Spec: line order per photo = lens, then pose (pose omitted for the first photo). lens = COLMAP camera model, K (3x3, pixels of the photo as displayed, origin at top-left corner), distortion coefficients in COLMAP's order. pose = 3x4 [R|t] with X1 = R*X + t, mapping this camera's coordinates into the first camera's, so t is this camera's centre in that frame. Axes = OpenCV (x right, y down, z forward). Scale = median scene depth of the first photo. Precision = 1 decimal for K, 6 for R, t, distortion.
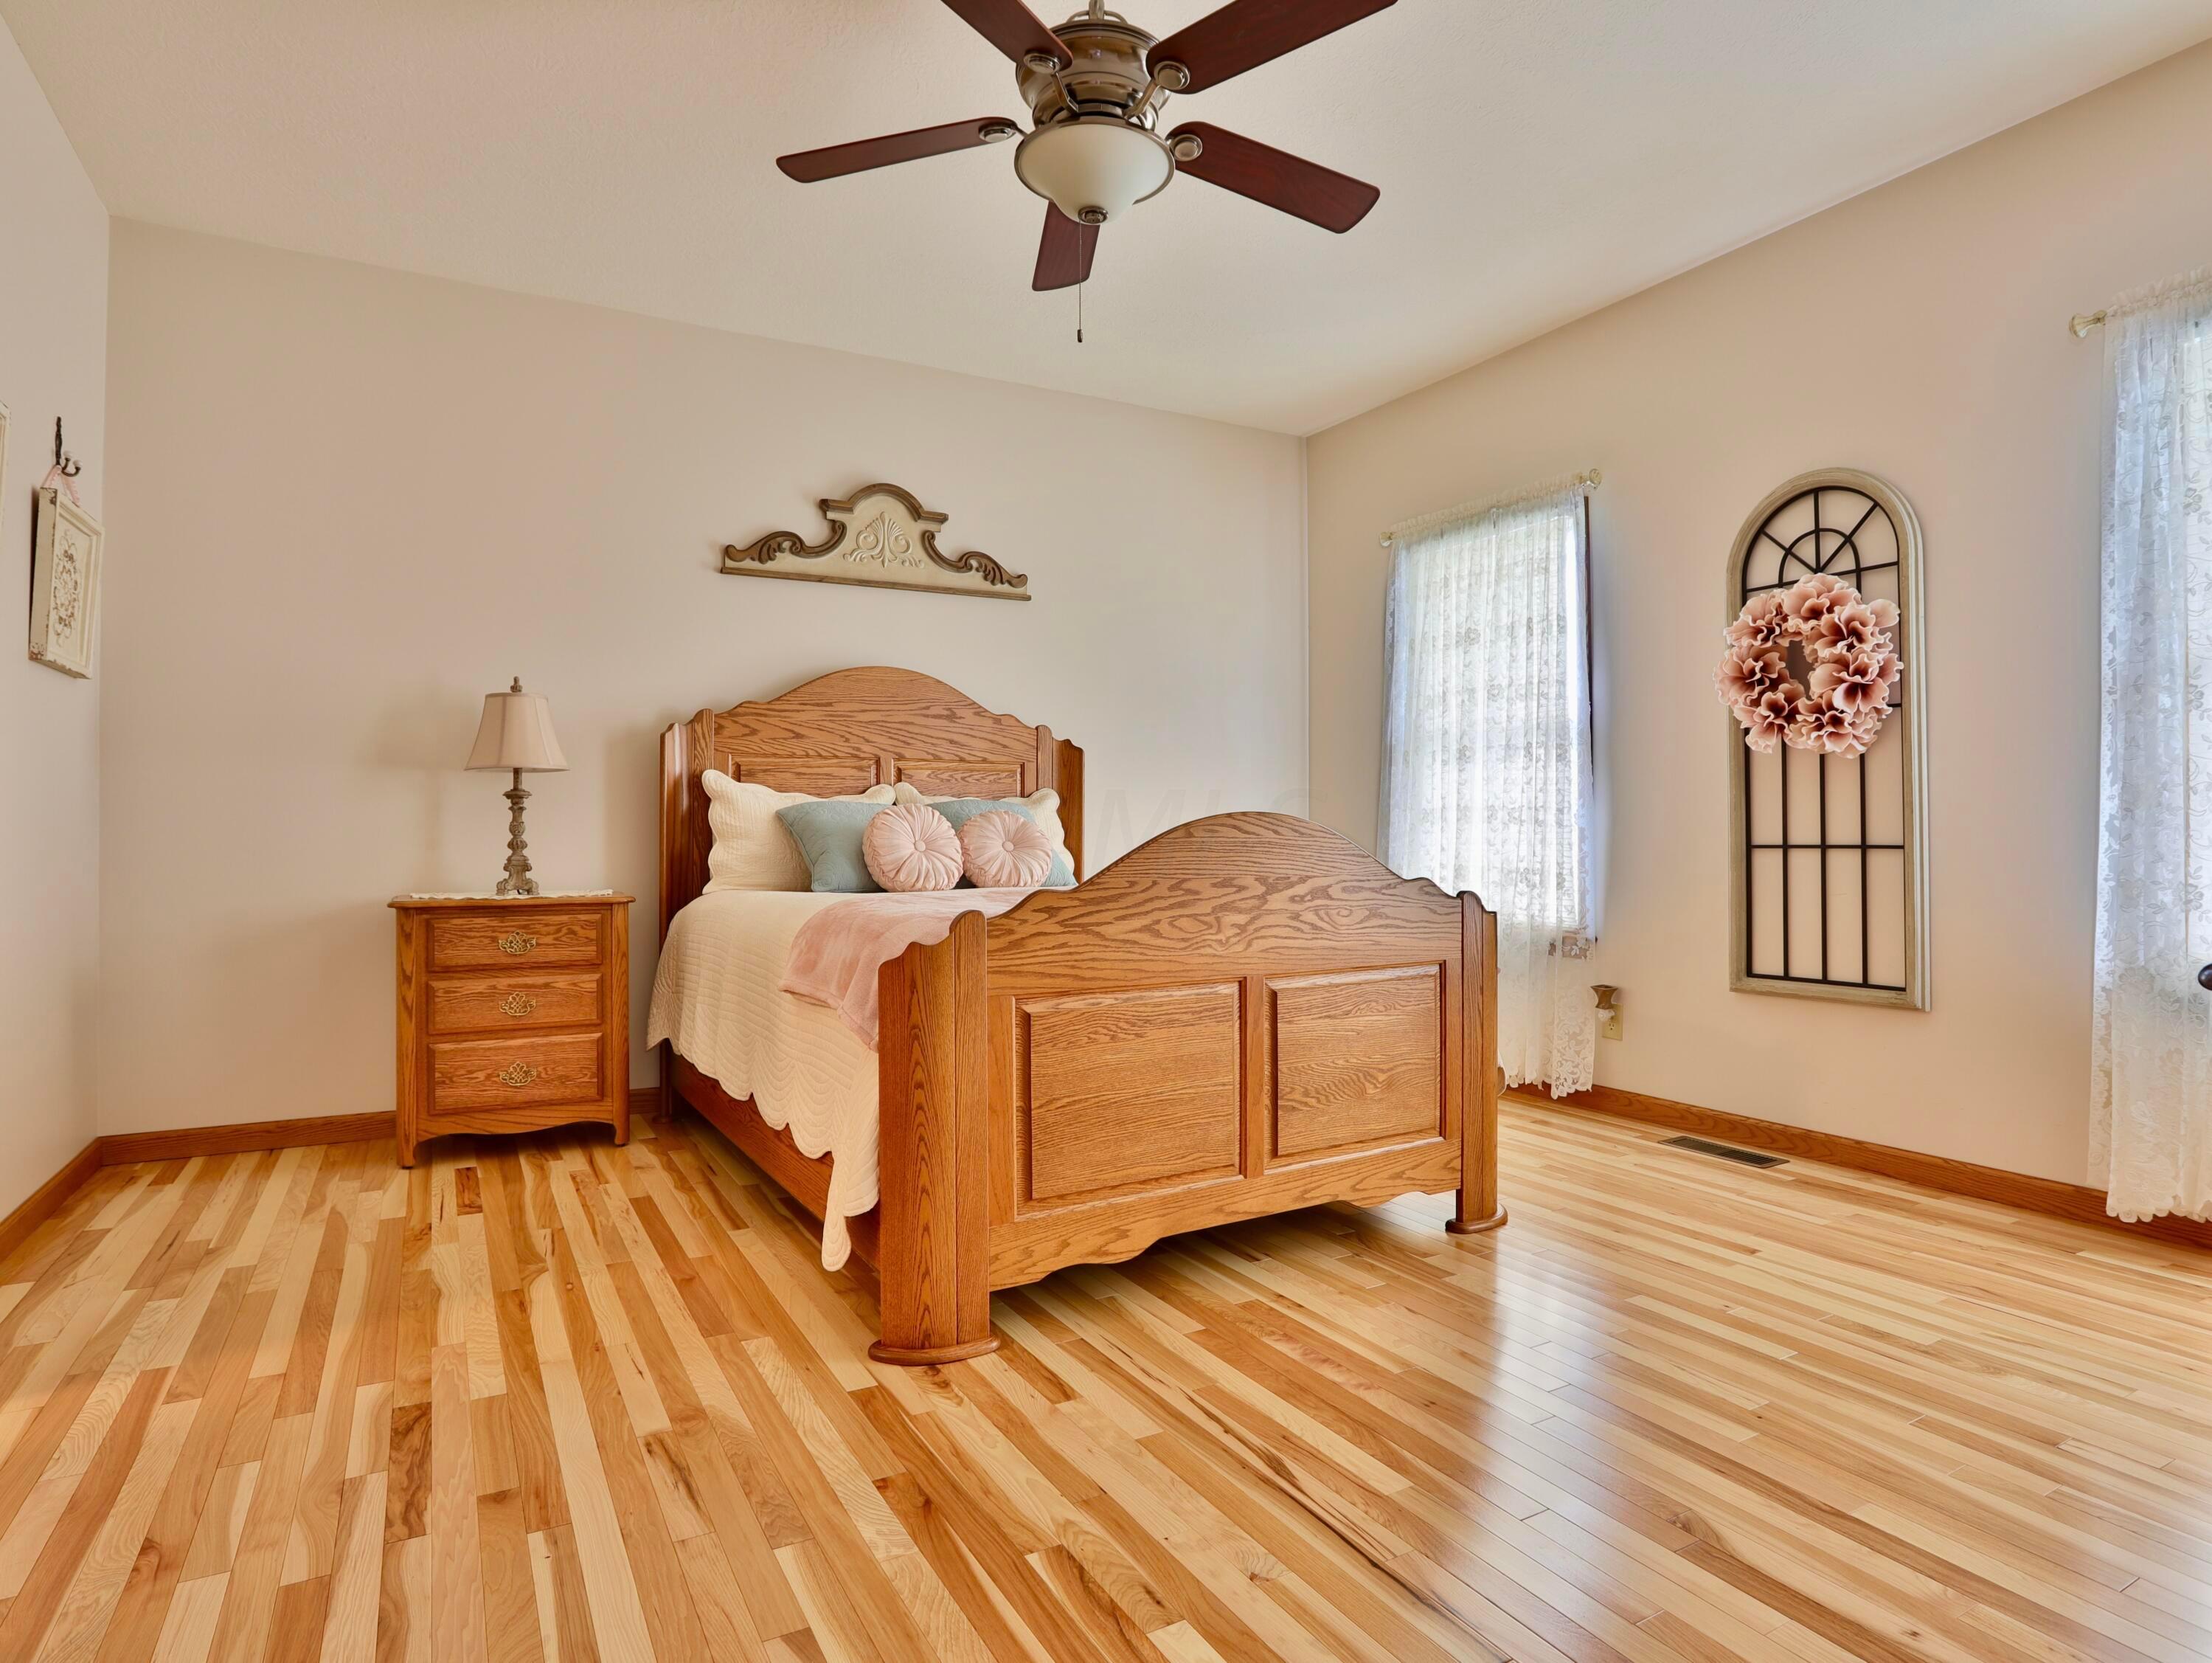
lens RADIAL K [[1195.4, 0, 1106.0], [0, 1195.4, 831.5], [0, 0, 1]] dist [-0.090238, 0.054922]
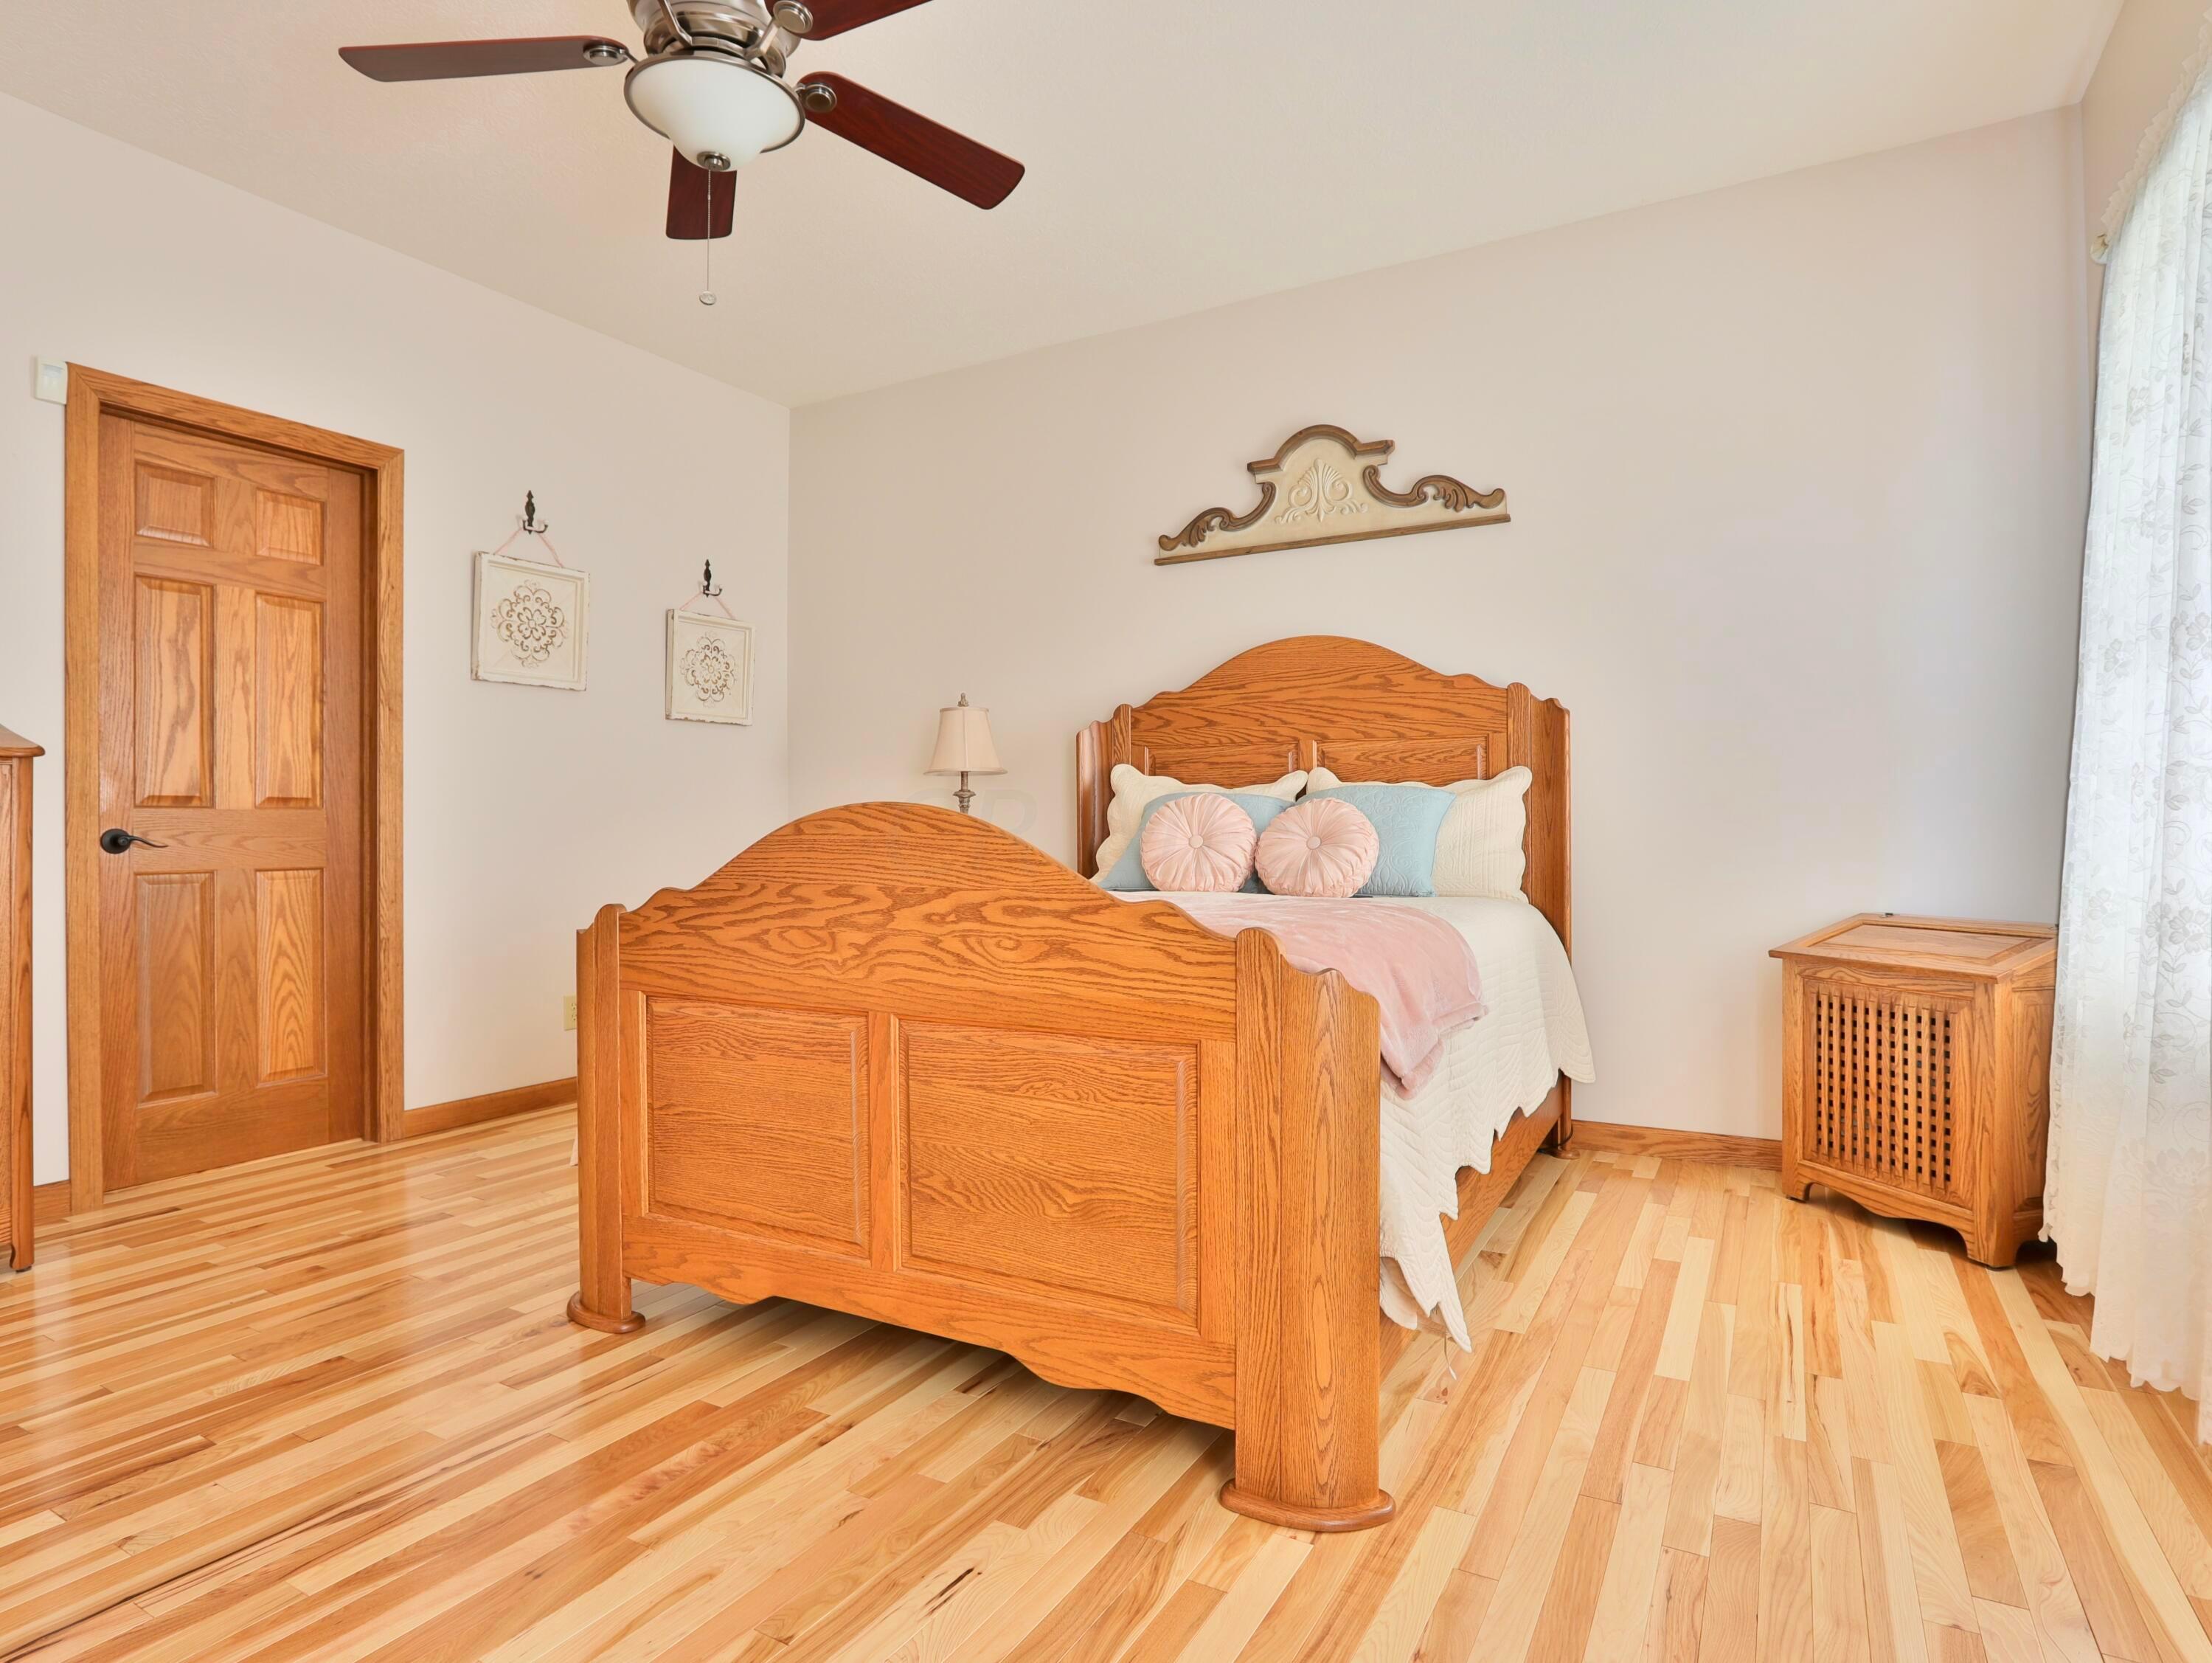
lens RADIAL K [[1221.8, 0, 1106.0], [0, 1221.8, 831.5], [0, 0, 1]] dist [-0.070171, 0.030644]
pose [[0.517487, 0.002514, -0.855687, 0.878540], [0.004759, 0.999972, 0.005816, -0.001219], [0.855678, -0.007082, 0.517461, 0.712784]]
